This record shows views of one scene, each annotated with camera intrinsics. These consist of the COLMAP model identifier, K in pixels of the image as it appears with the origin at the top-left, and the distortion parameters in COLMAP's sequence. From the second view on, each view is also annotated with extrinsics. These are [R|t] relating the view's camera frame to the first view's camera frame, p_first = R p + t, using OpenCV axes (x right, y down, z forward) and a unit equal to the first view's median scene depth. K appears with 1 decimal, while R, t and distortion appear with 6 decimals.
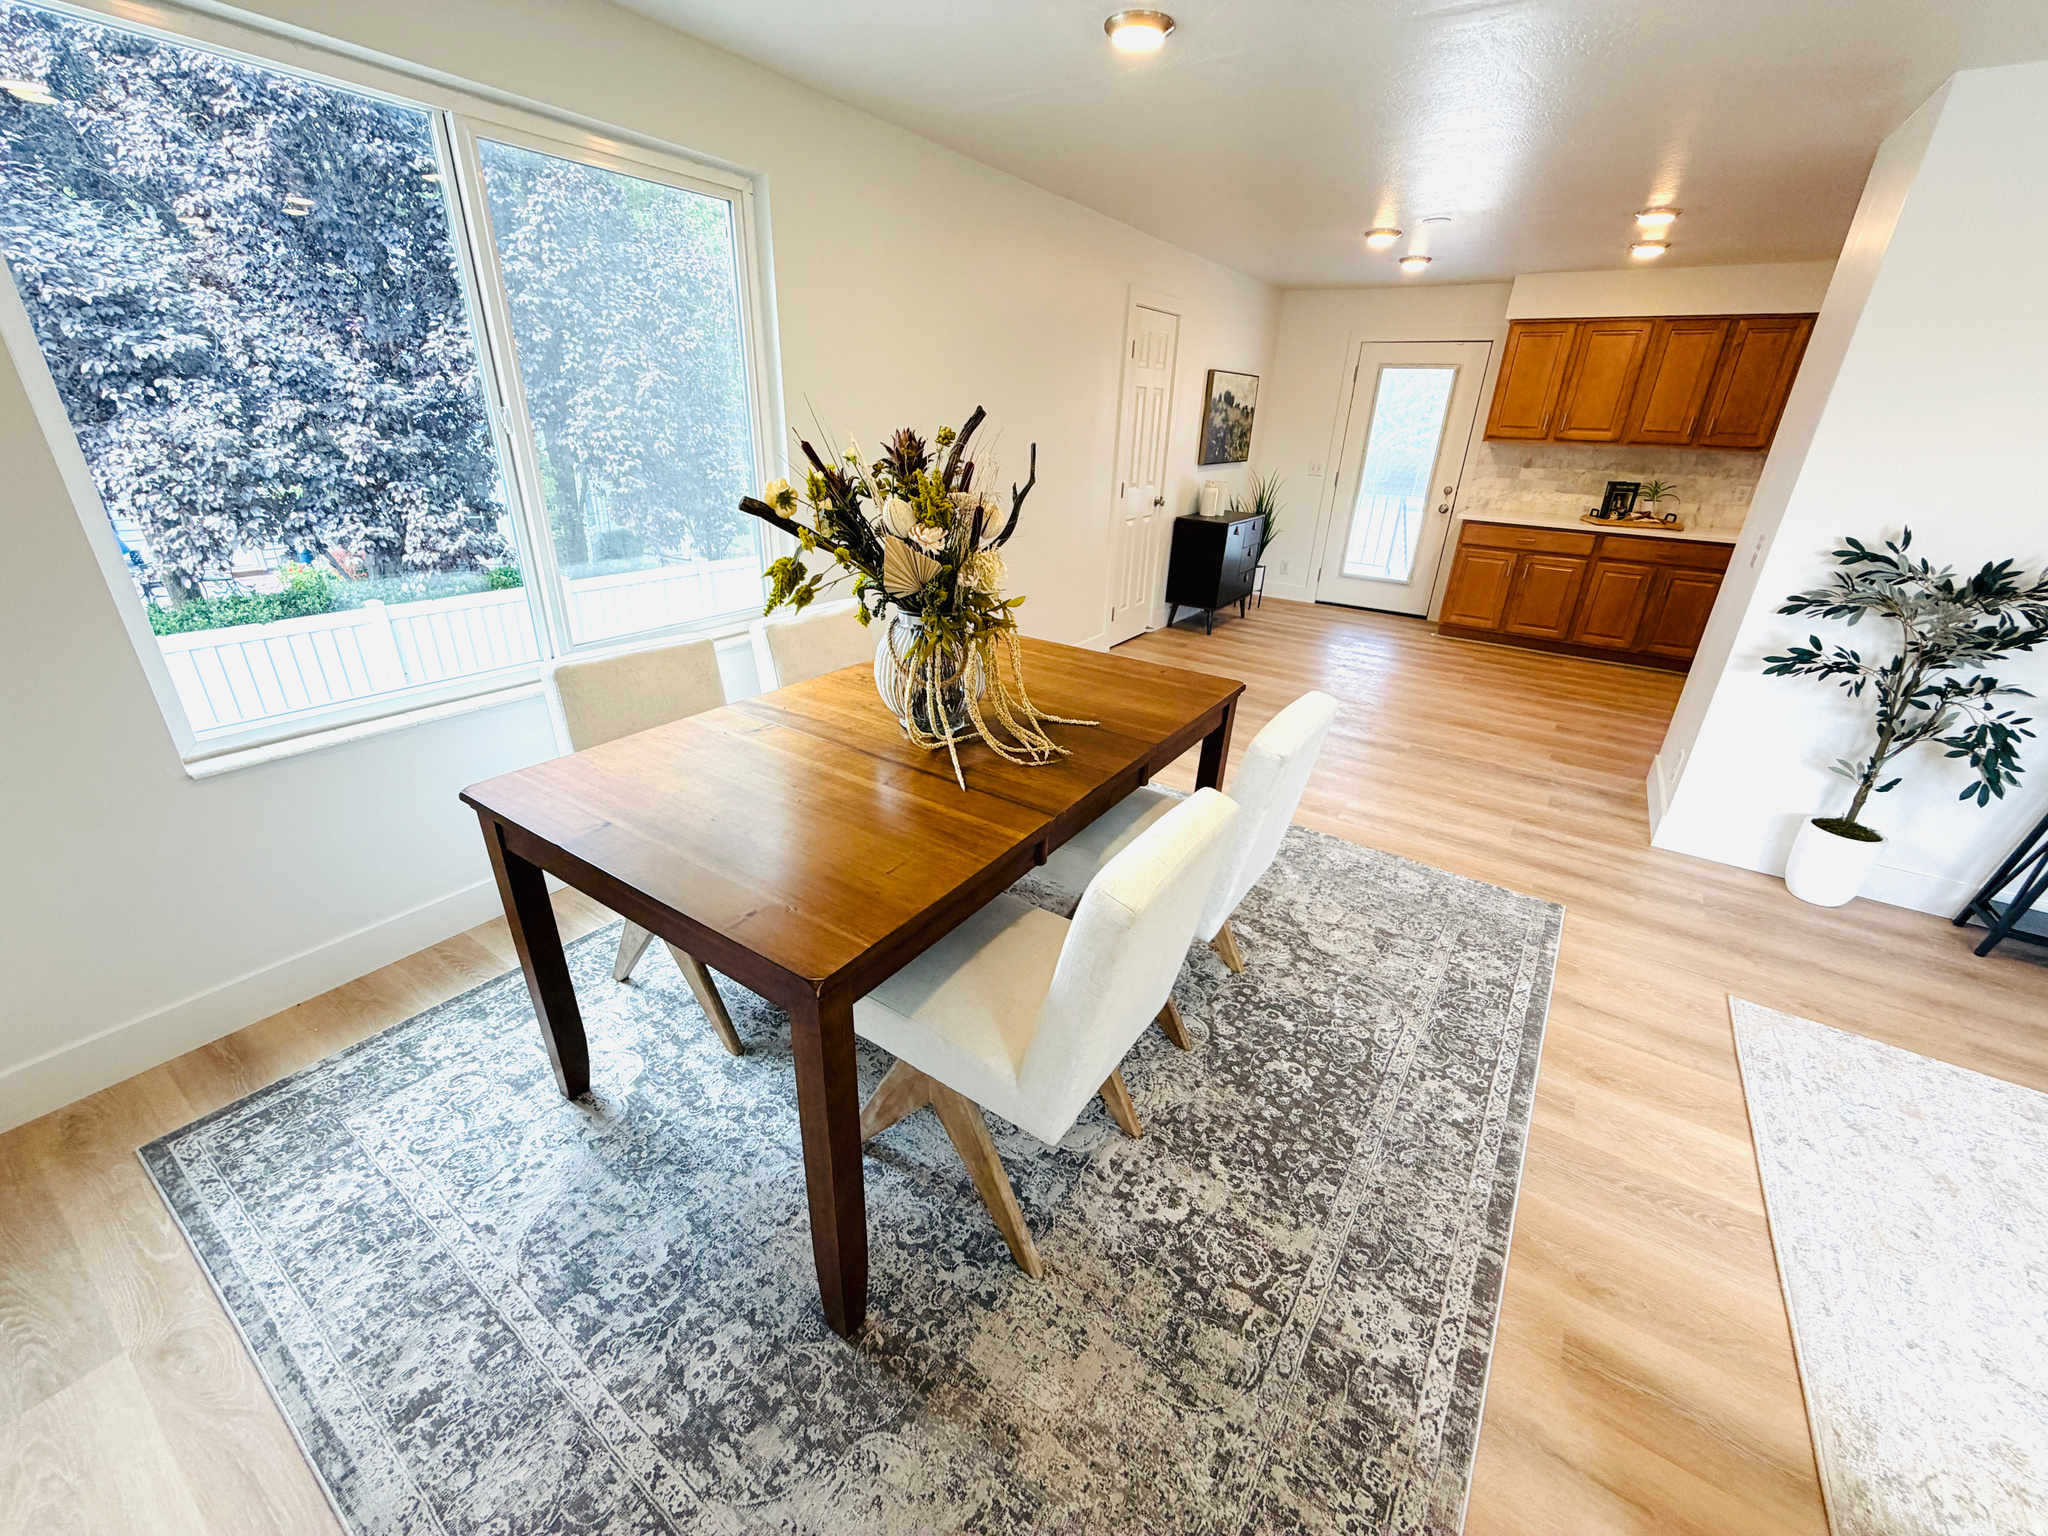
lens RADIAL K [[816.9, 0, 1018.5], [0, 816.9, 763.7], [0, 0, 1]] dist [0.000419, 0.000042]
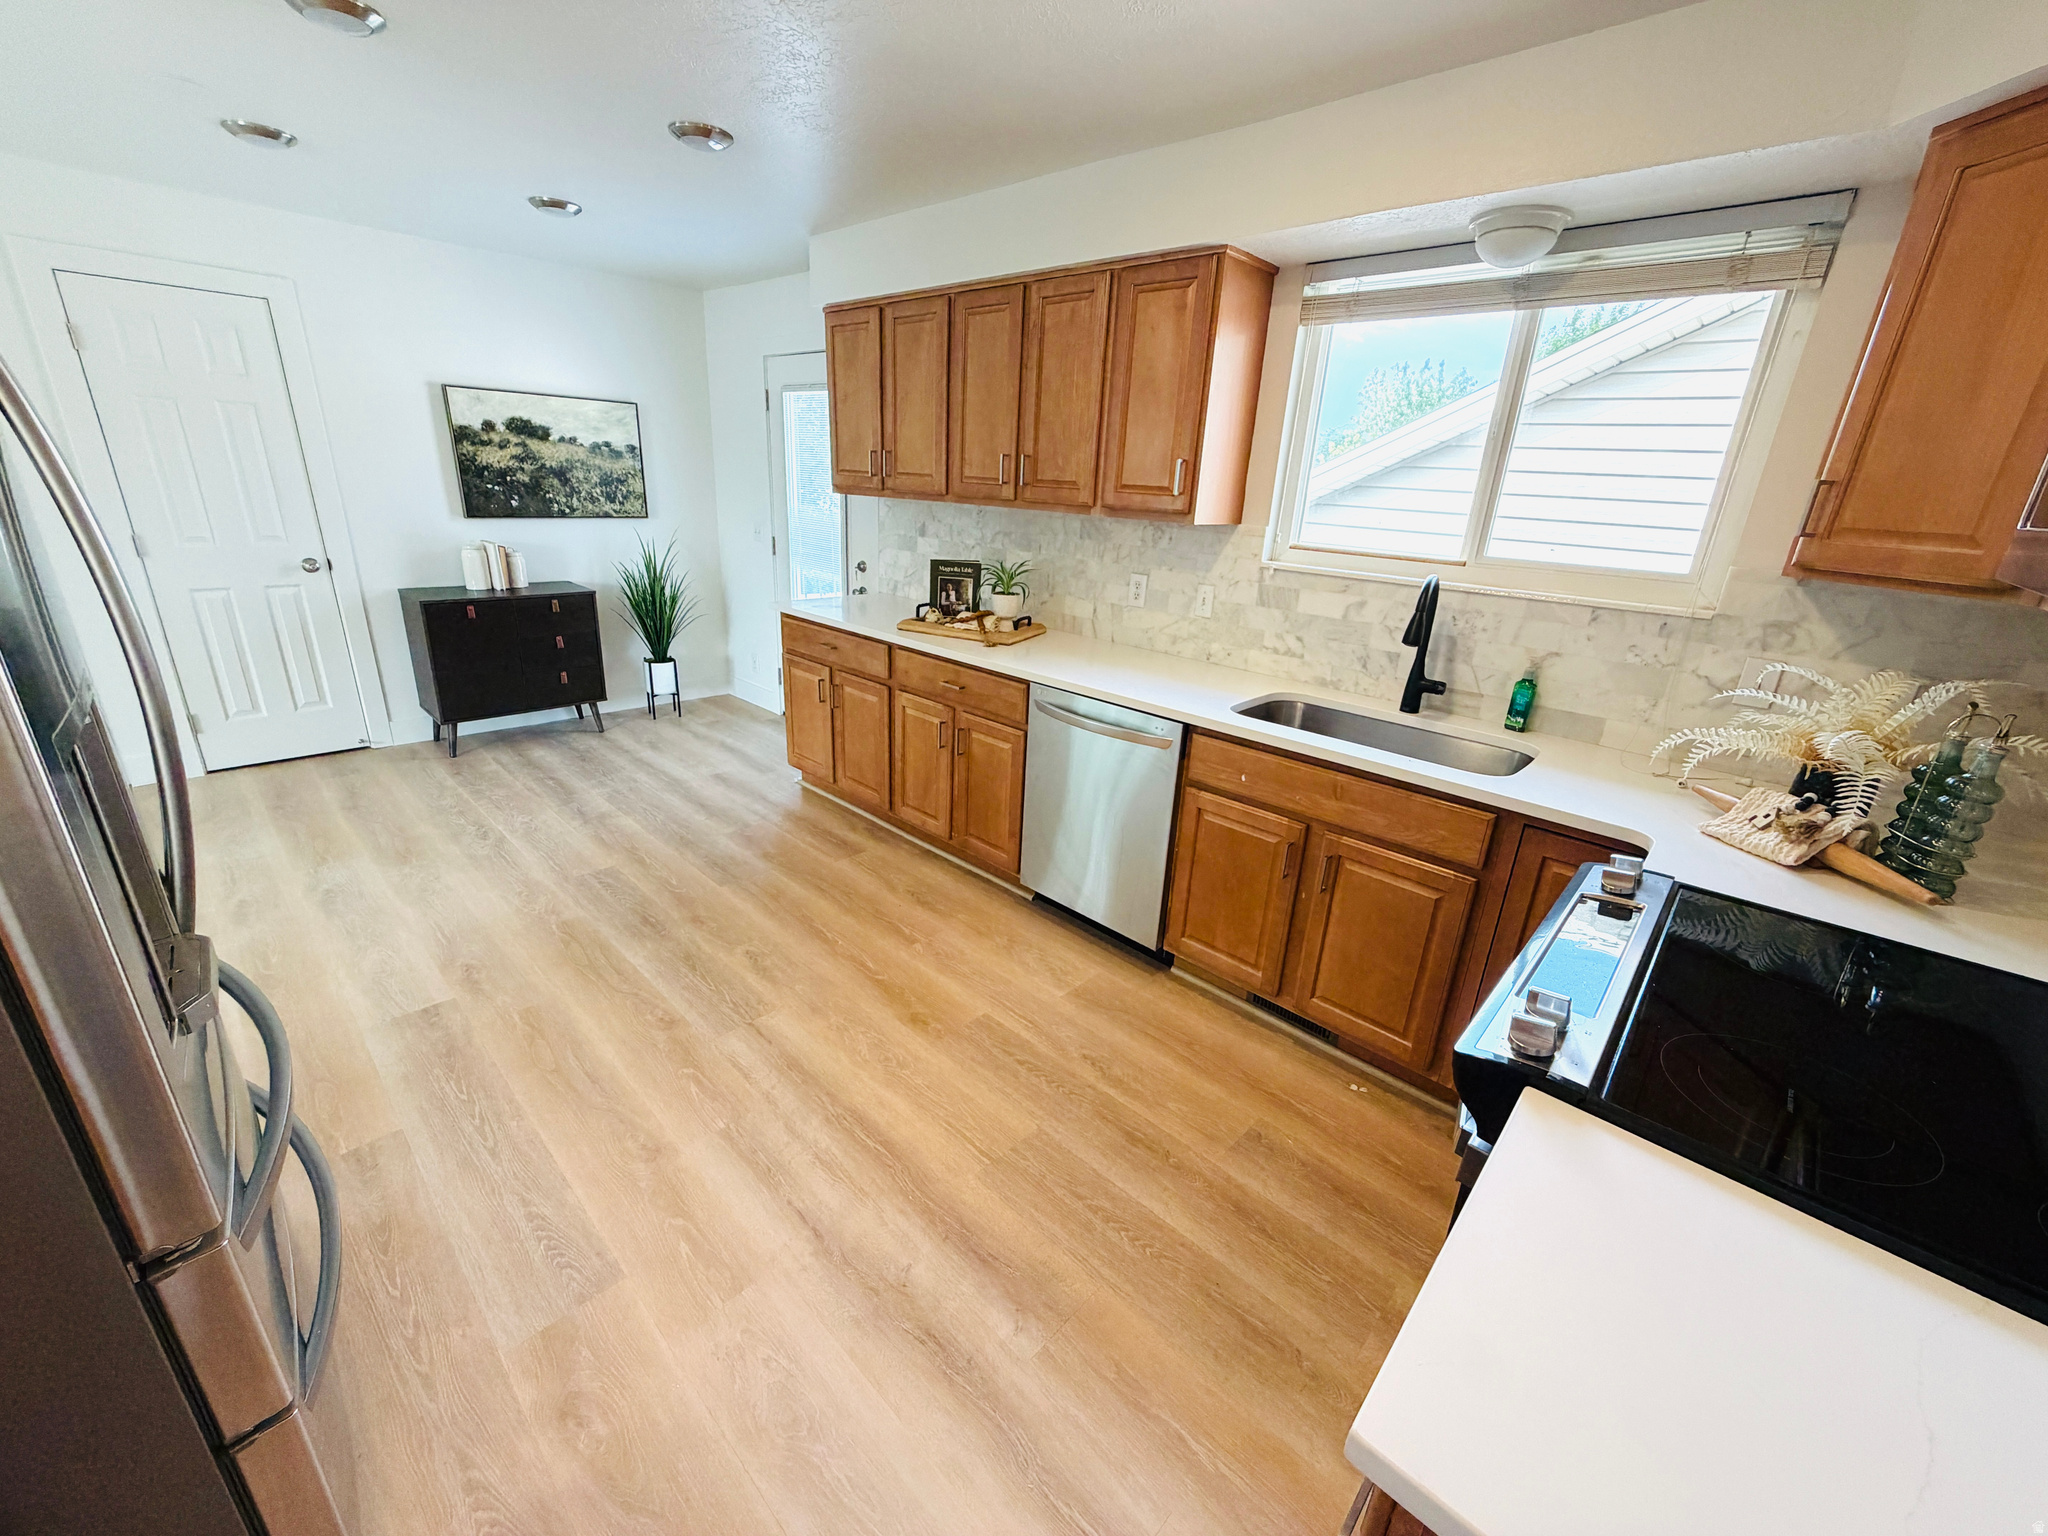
lens RADIAL K [[821.9, 0, 1024.0], [0, 821.9, 768.0], [0, 0, 1]] dist [0.000462, -0.000106]
pose [[0.985314, 0.072565, -0.154567, 0.895874], [-0.083787, 0.994204, -0.067367, -0.156583], [0.148783, 0.079328, 0.985683, 0.421990]]
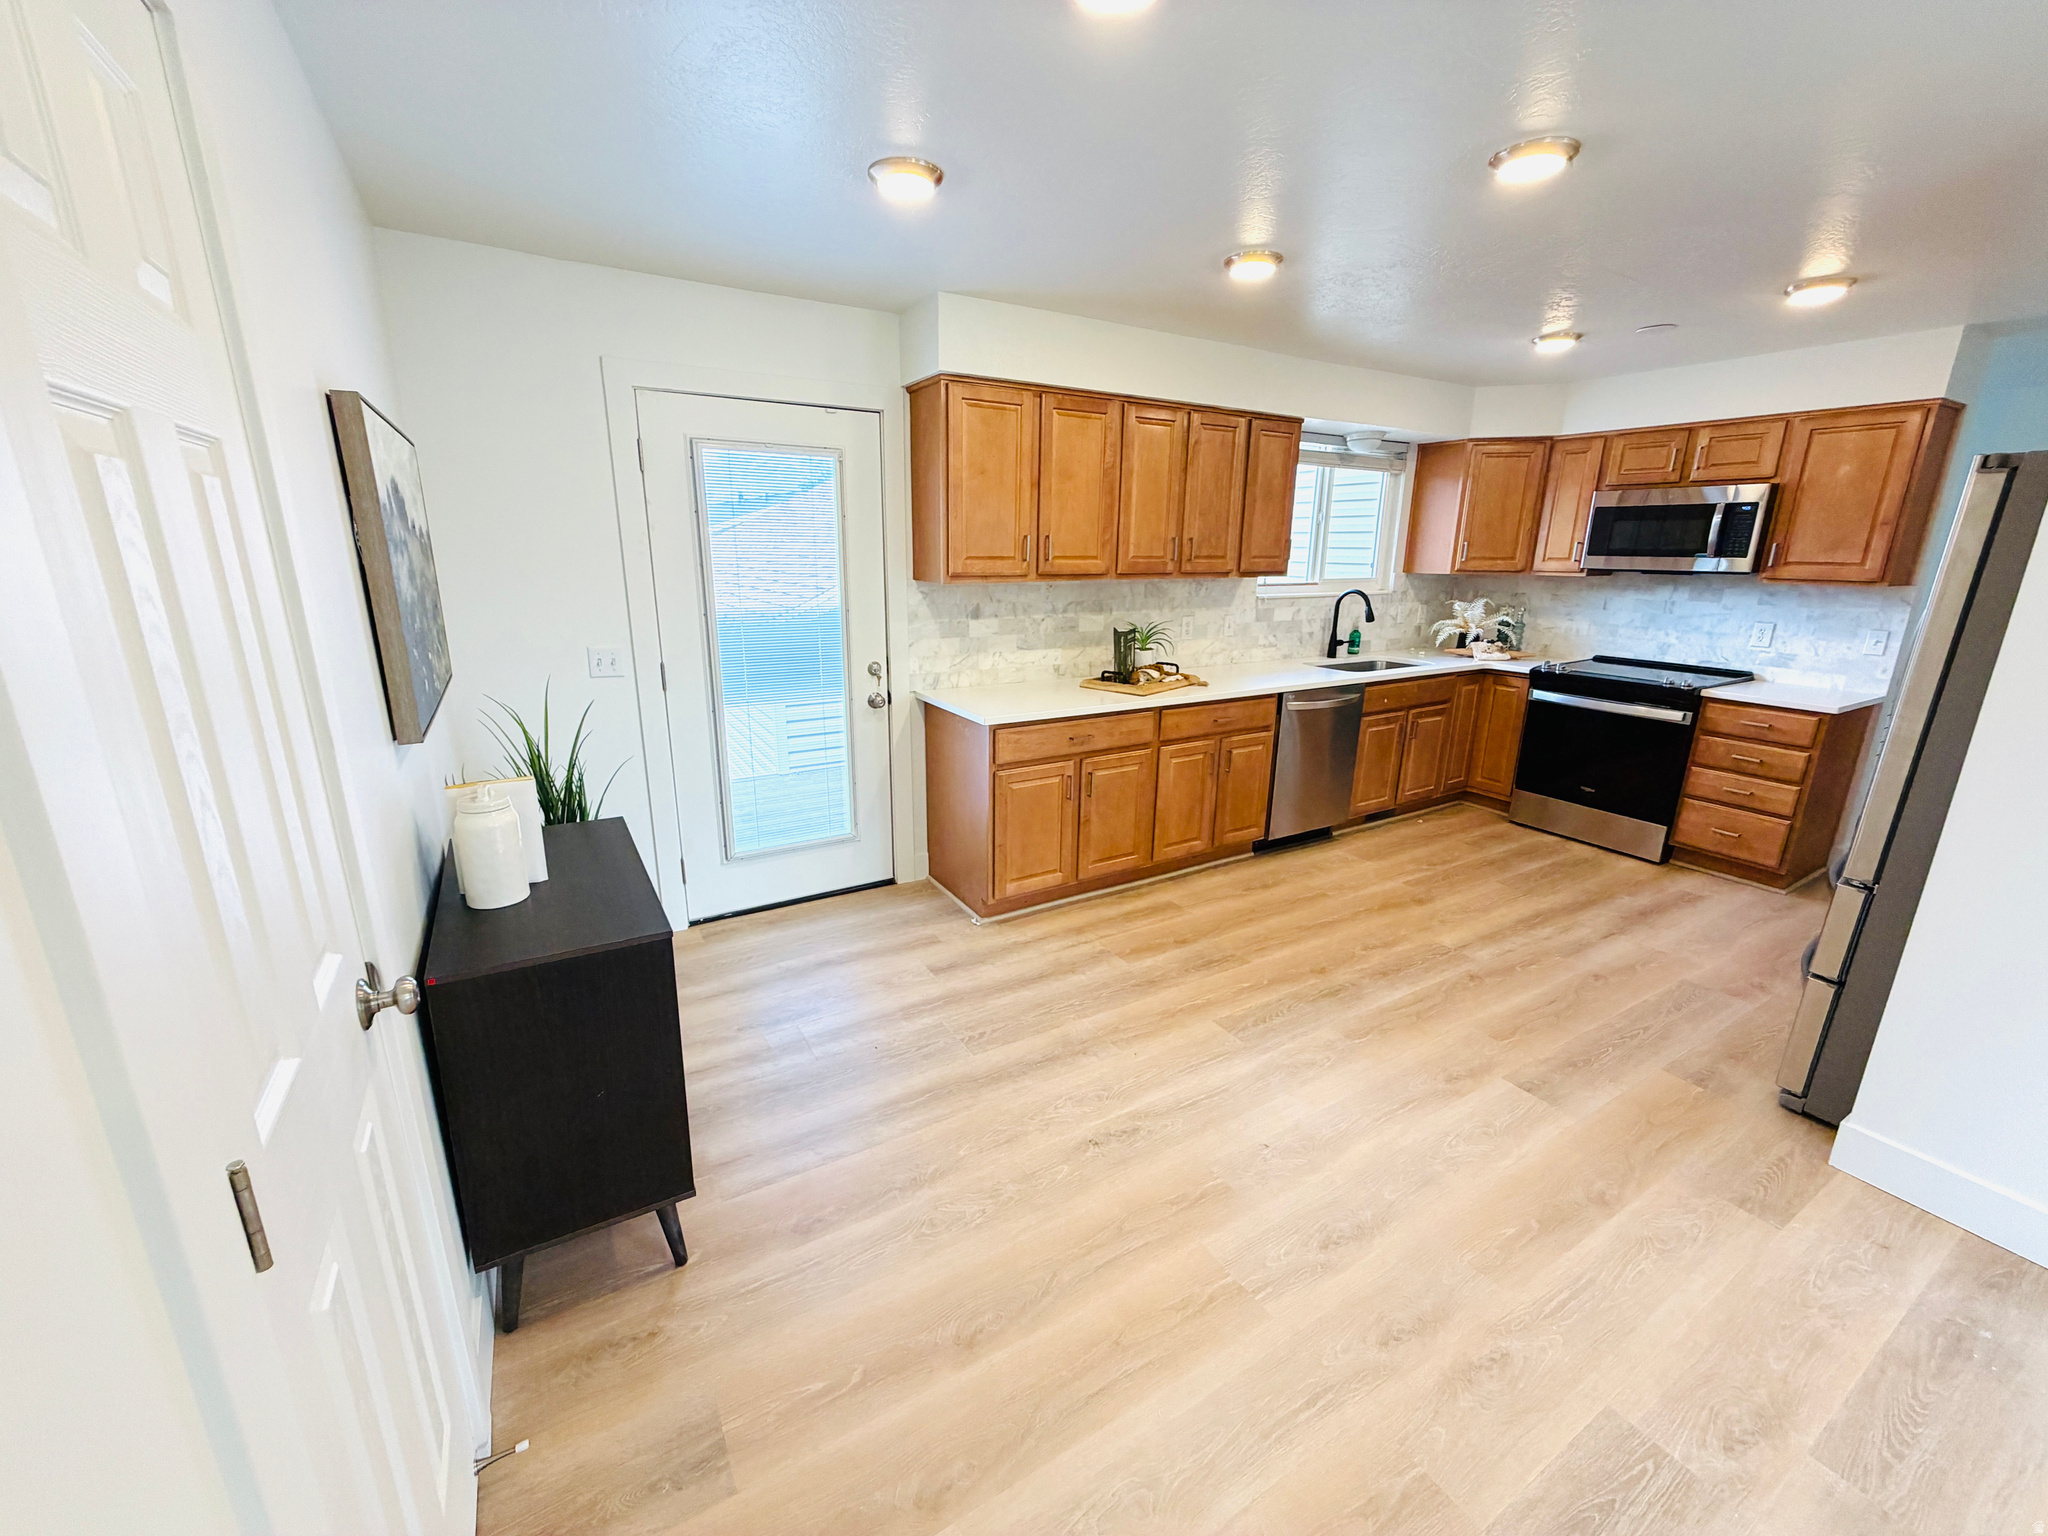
lens RADIAL K [[814.8, 0, 1029.7], [0, 814.8, 760.6], [0, 0, 1]] dist [-0.001085, -0.000147]
pose [[0.423010, -0.257661, 0.868719, 0.087167], [0.365431, 0.925807, 0.096651, -0.338245], [-0.829170, 0.276573, 0.485783, 0.766706]]
